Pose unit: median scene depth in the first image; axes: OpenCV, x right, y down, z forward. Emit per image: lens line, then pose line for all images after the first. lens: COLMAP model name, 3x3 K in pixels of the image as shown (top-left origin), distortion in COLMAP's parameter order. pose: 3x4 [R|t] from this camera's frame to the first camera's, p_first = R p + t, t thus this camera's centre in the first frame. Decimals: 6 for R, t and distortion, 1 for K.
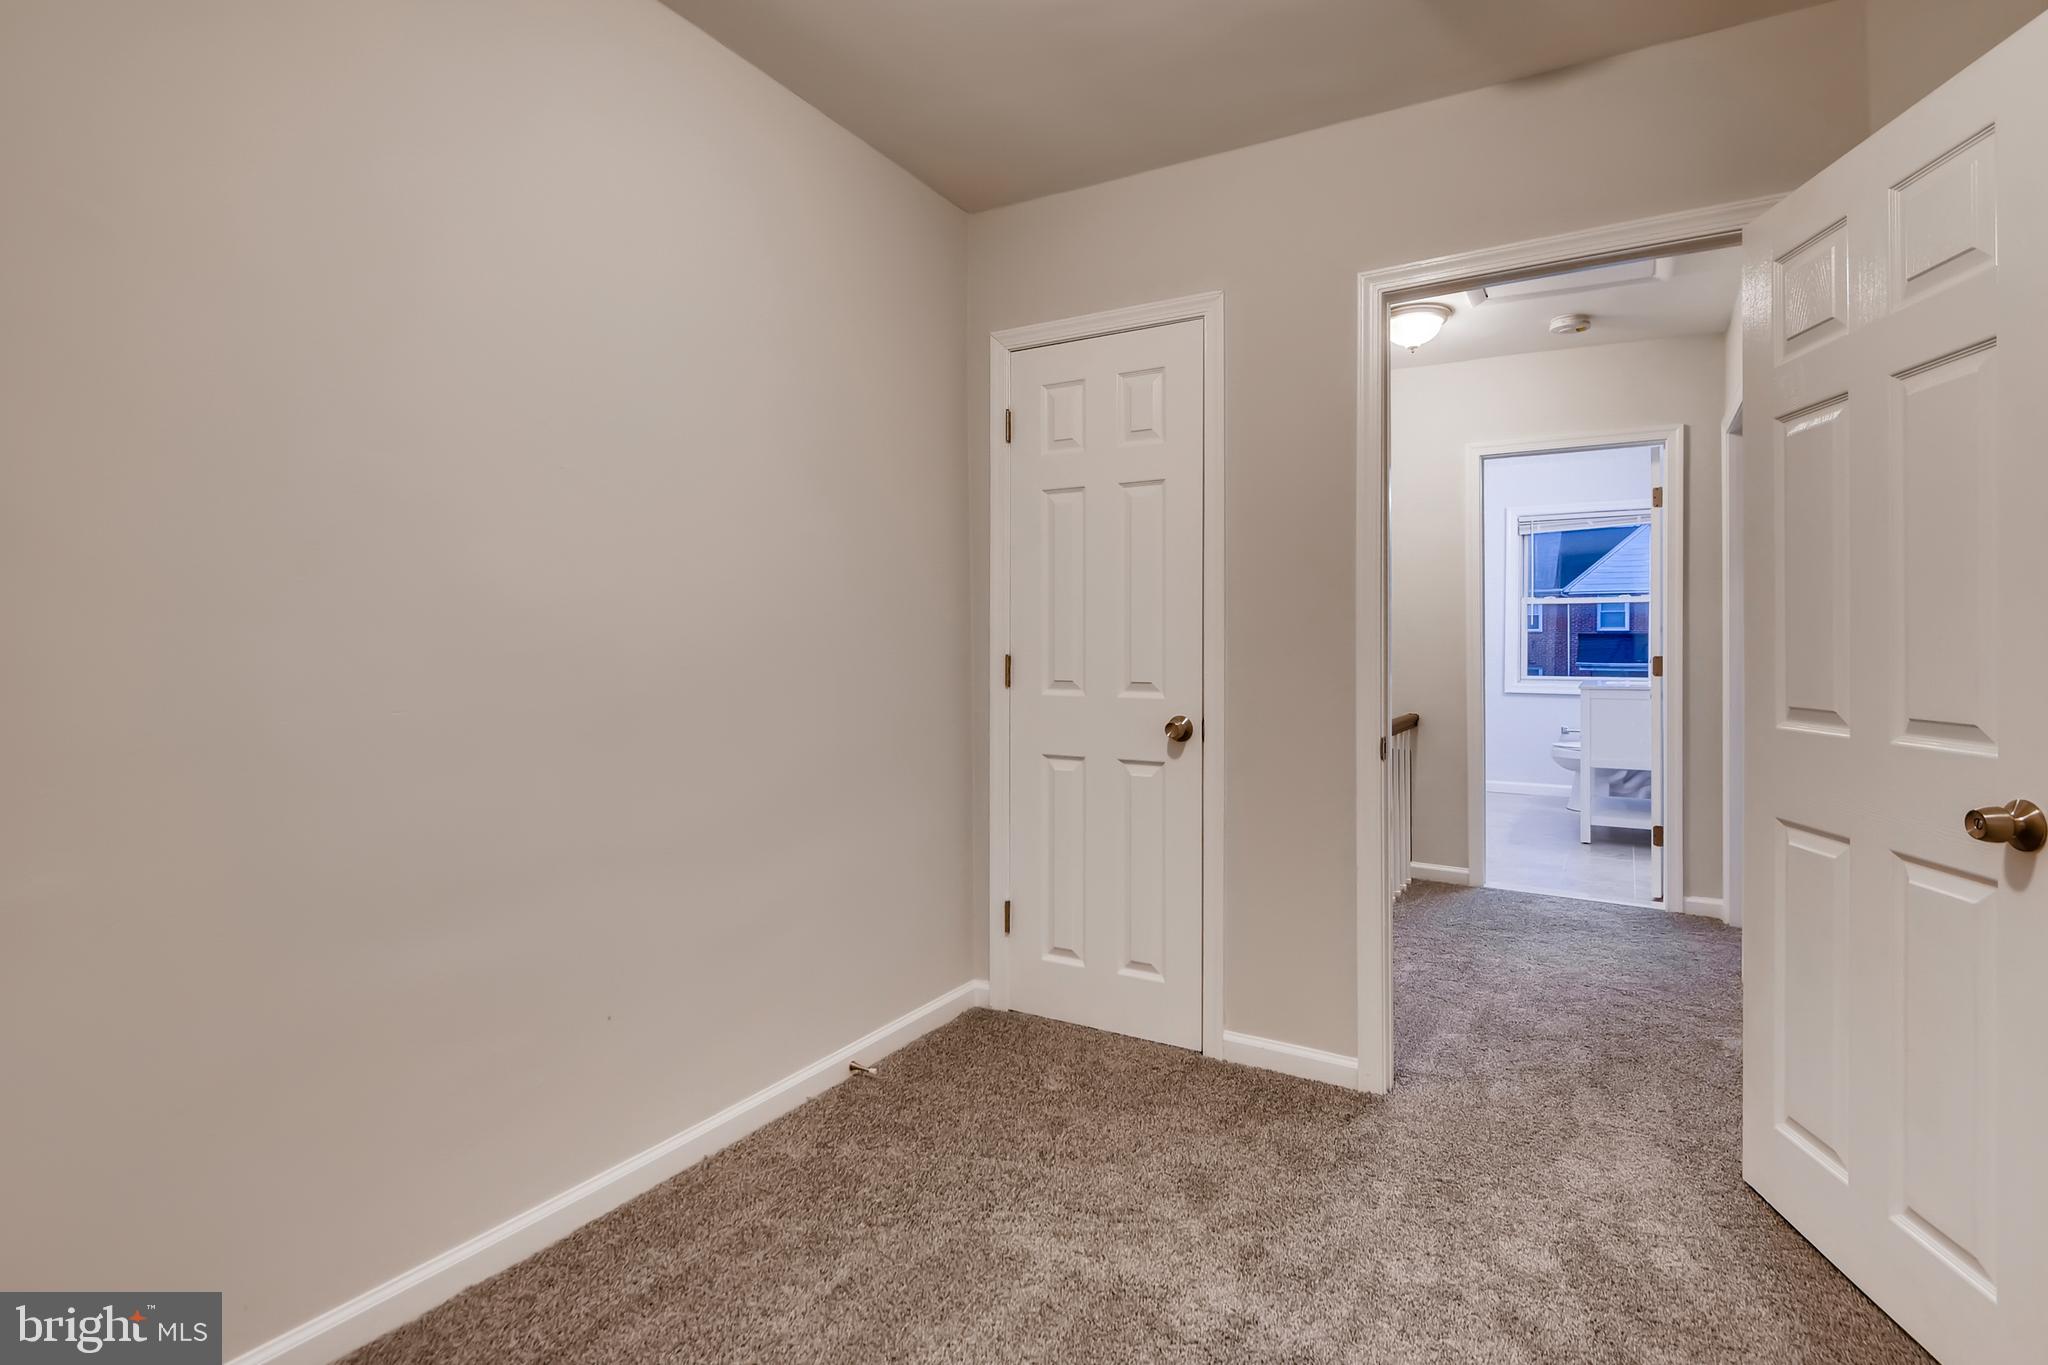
lens RADIAL K [[992.6, 0, 1005.5], [0, 992.6, 648.7], [0, 0, 1]] dist [0.018355, -0.015518]
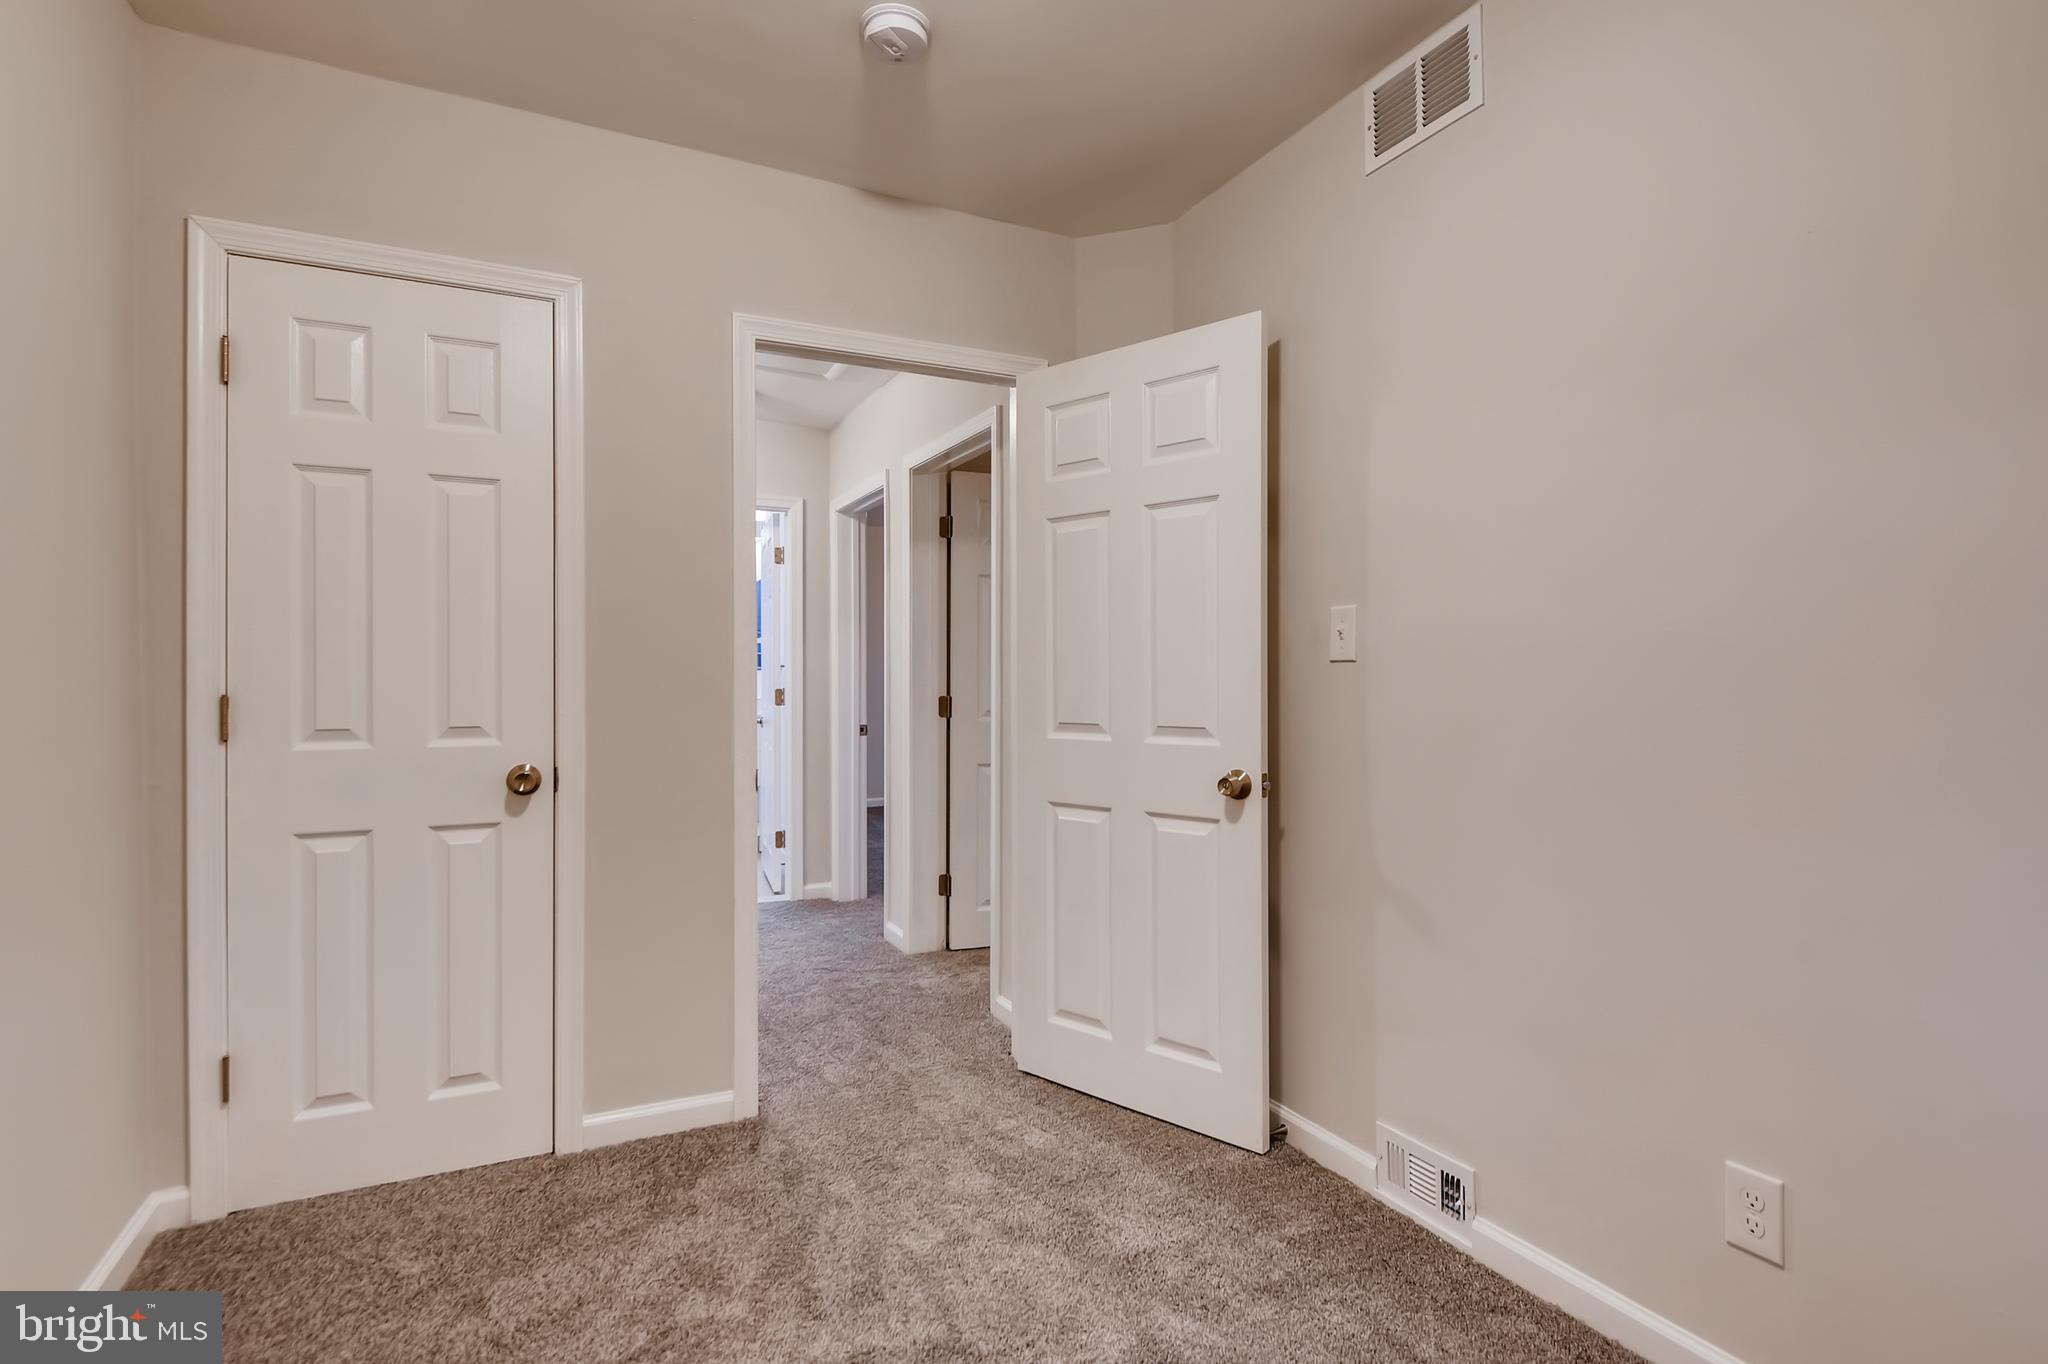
lens RADIAL K [[992.6, 0, 1005.2], [0, 992.6, 681.9], [0, 0, 1]] dist [0.018355, -0.015518]
pose [[0.551222, -0.003724, 0.834350, -0.316488], [0.005448, 0.999985, 0.000864, -0.001117], [-0.834341, 0.004070, 0.551234, 0.201041]]
